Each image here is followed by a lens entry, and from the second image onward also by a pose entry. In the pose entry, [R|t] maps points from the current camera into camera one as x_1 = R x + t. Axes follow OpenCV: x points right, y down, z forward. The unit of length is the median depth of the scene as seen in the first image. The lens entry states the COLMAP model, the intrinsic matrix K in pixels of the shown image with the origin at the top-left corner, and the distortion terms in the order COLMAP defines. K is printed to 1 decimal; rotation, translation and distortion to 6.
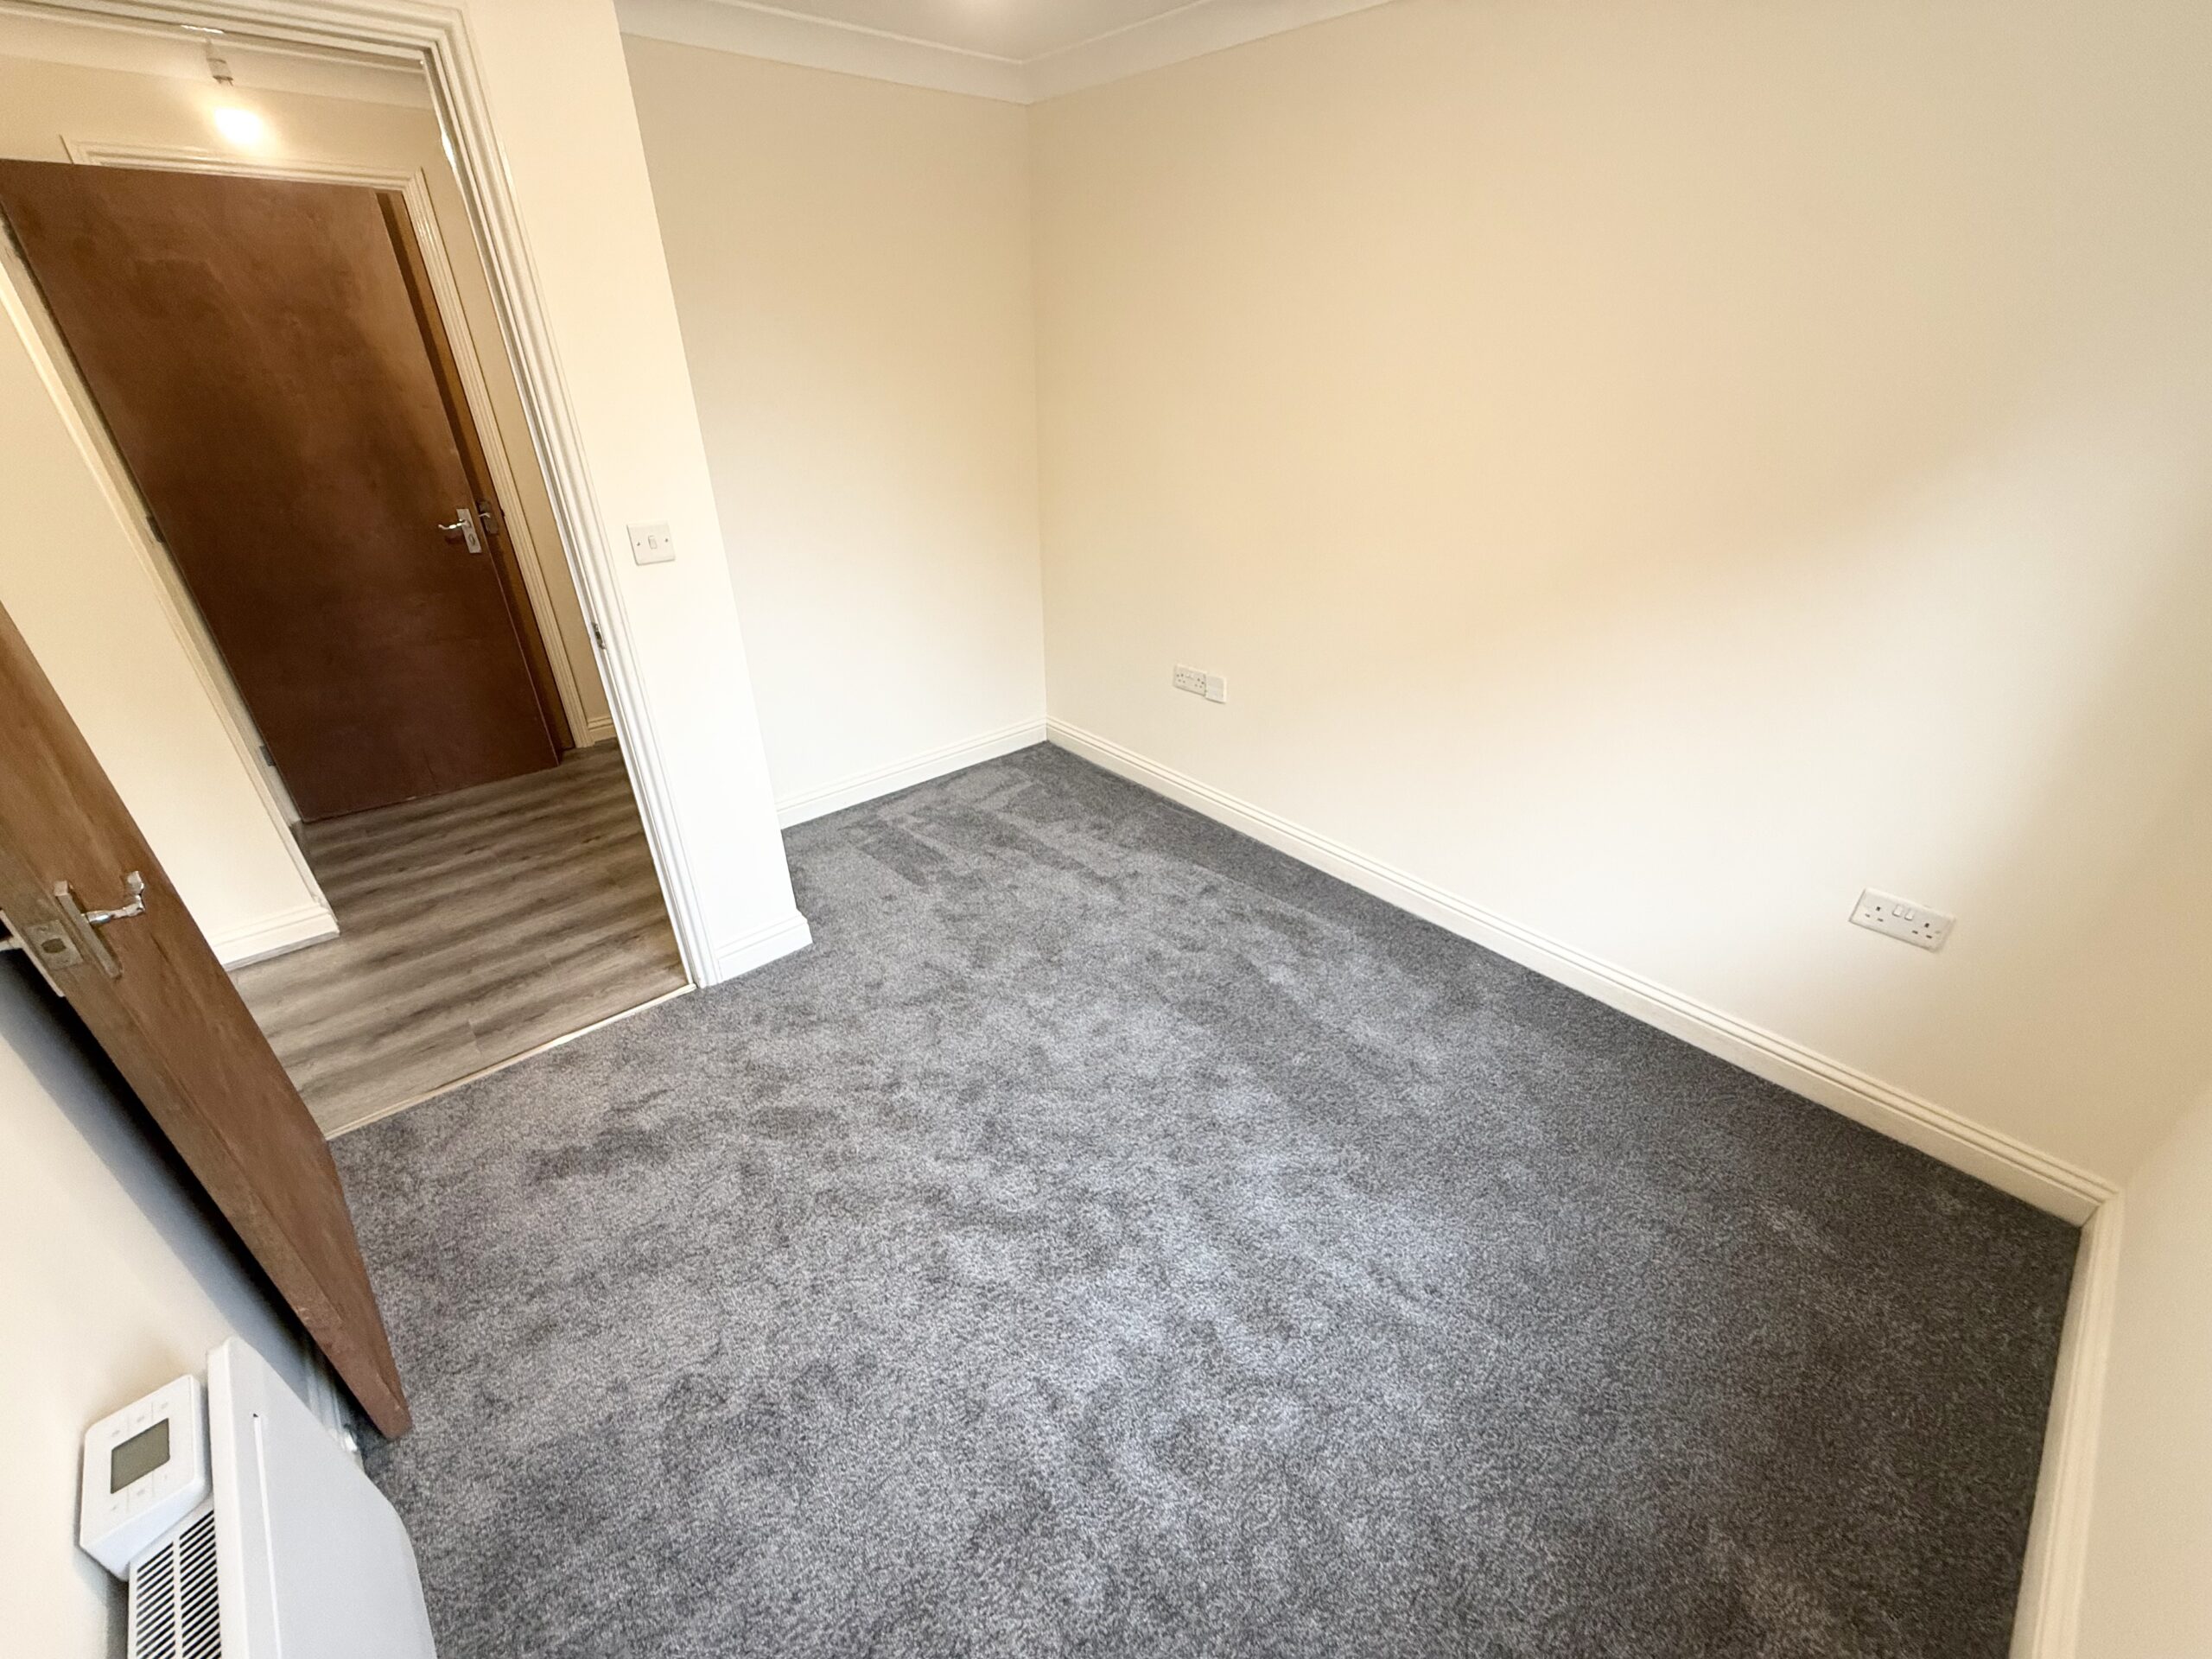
lens RADIAL K [[881.2, 0, 1100.2], [0, 881.2, 827.0], [0, 0, 1]] dist [0.000583, -0.000039]
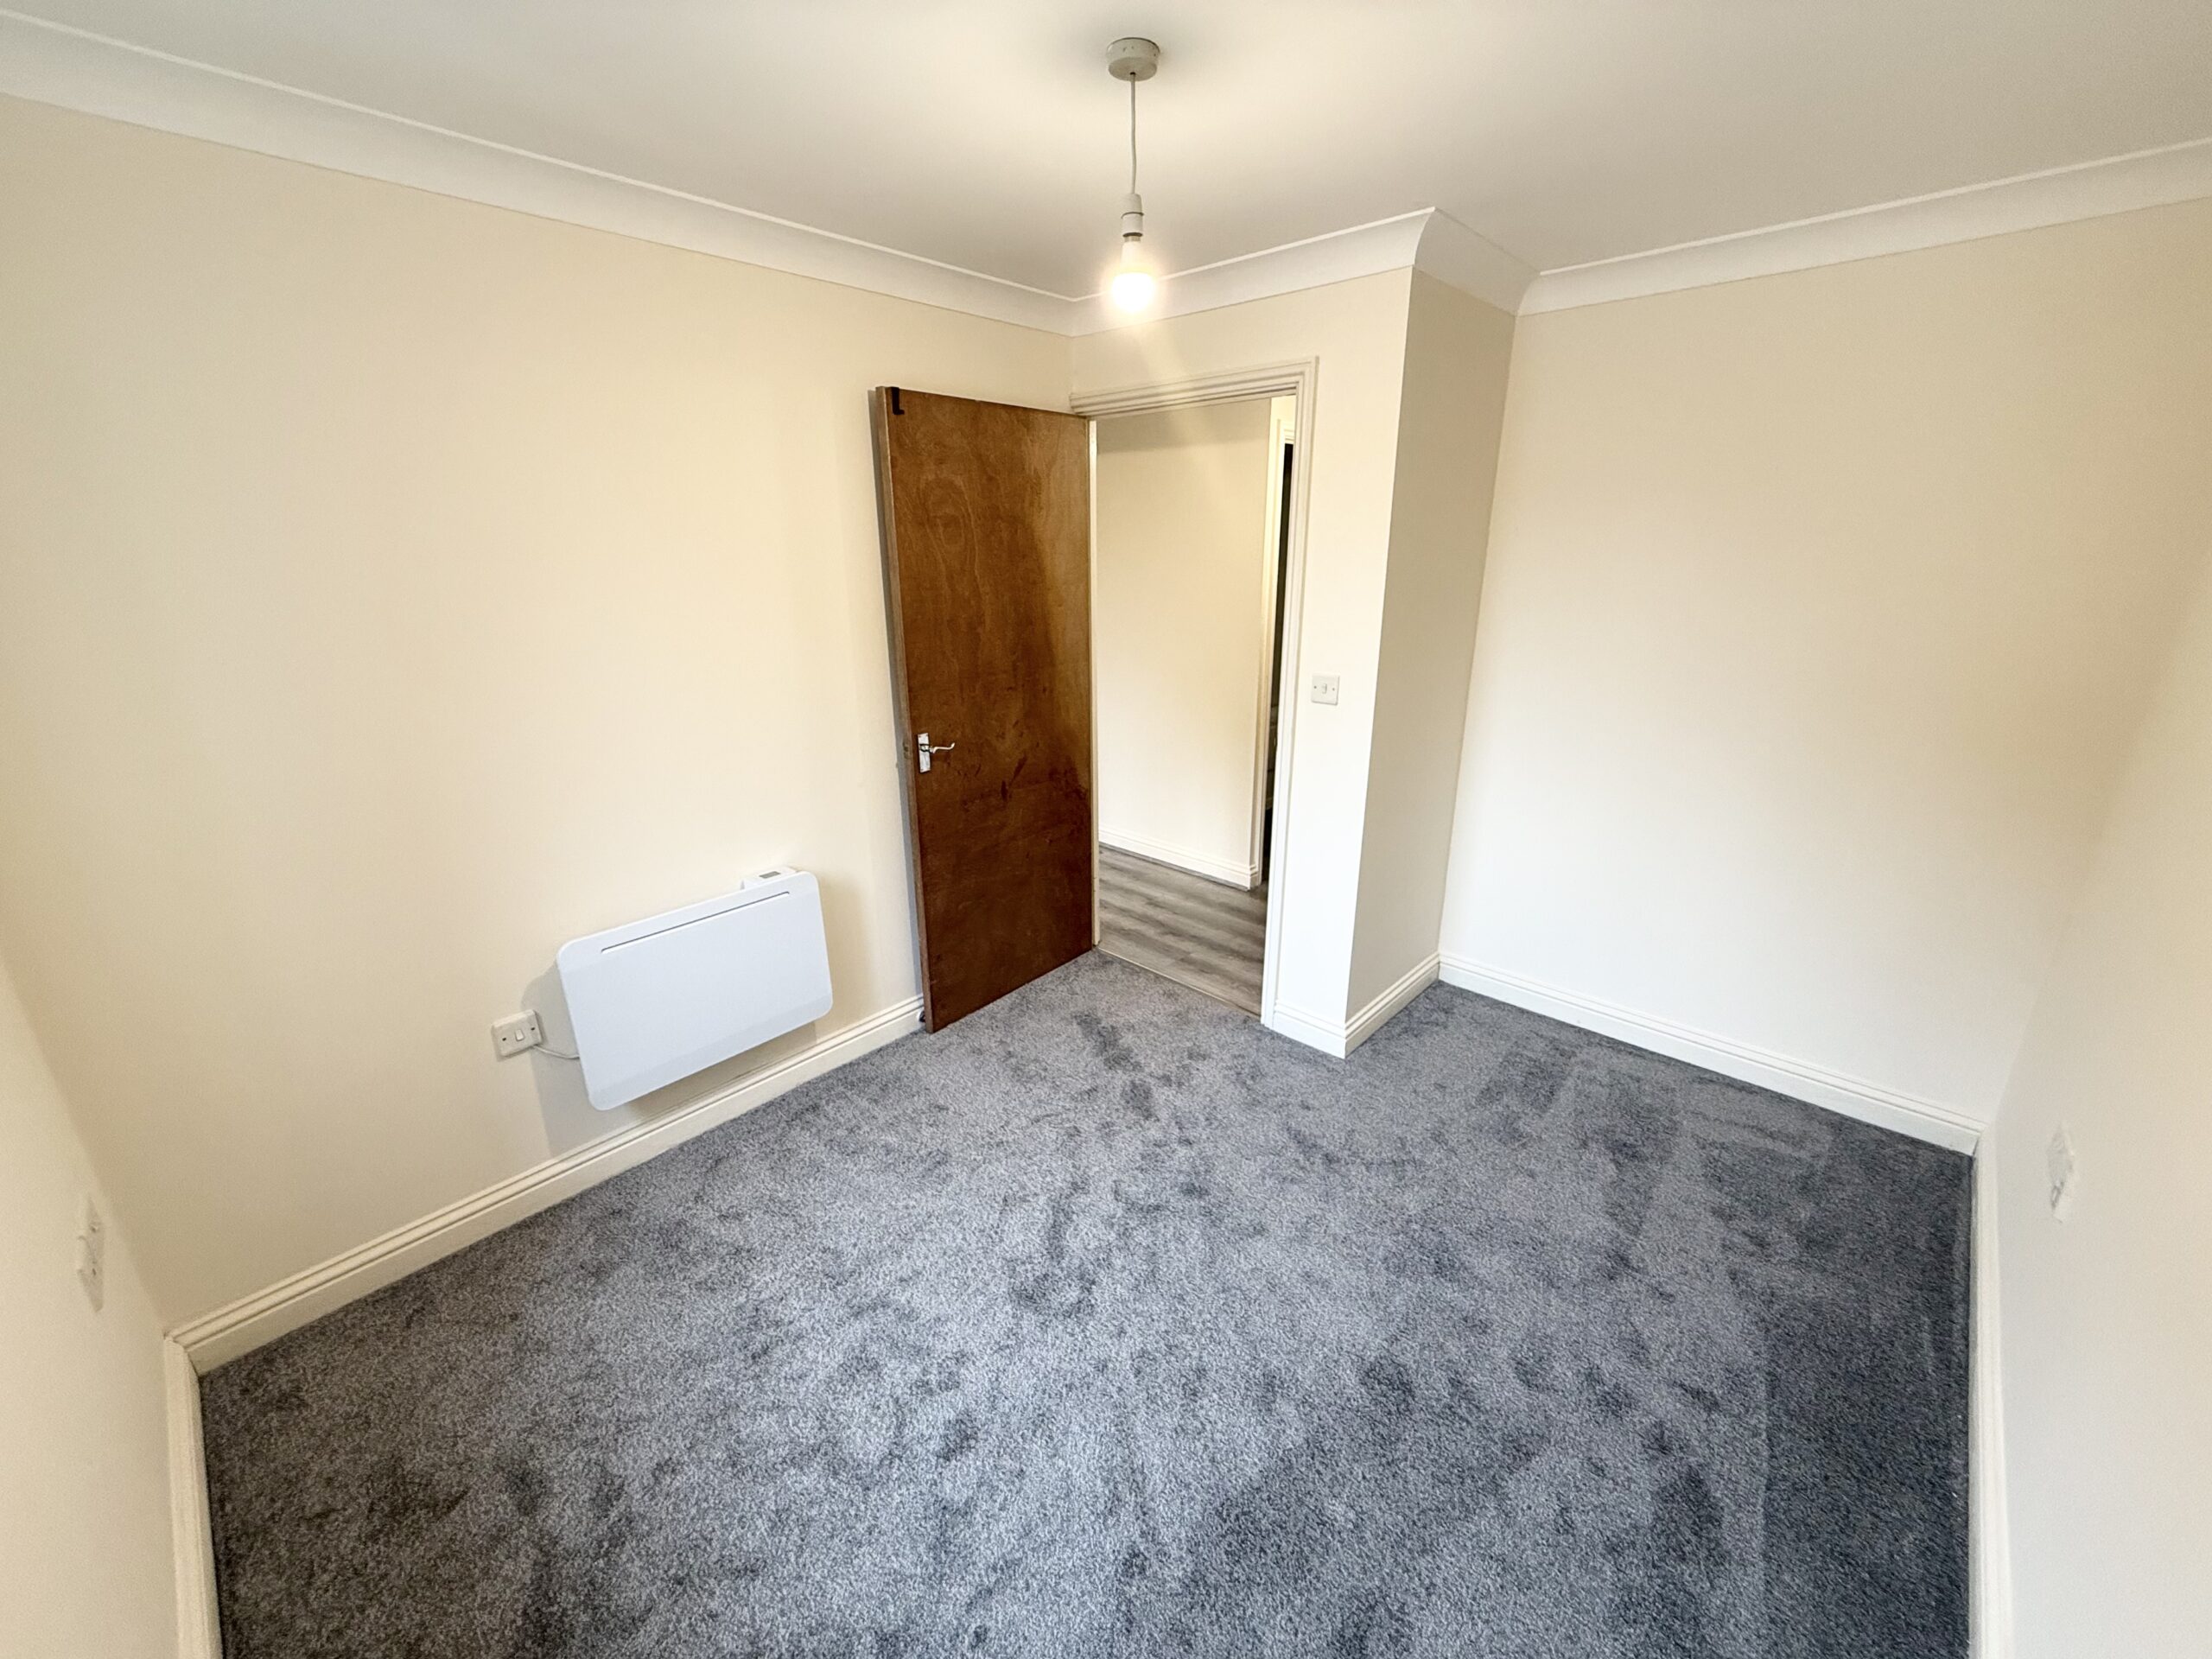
lens RADIAL K [[881.2, 0, 1100.2], [0, 881.2, 827.0], [0, 0, 1]] dist [0.000583, -0.000039]
pose [[0.083681, 0.307244, -0.947944, 0.788486], [-0.474961, 0.848571, 0.233108, -0.296786], [0.876019, 0.430730, 0.216938, 0.510239]]
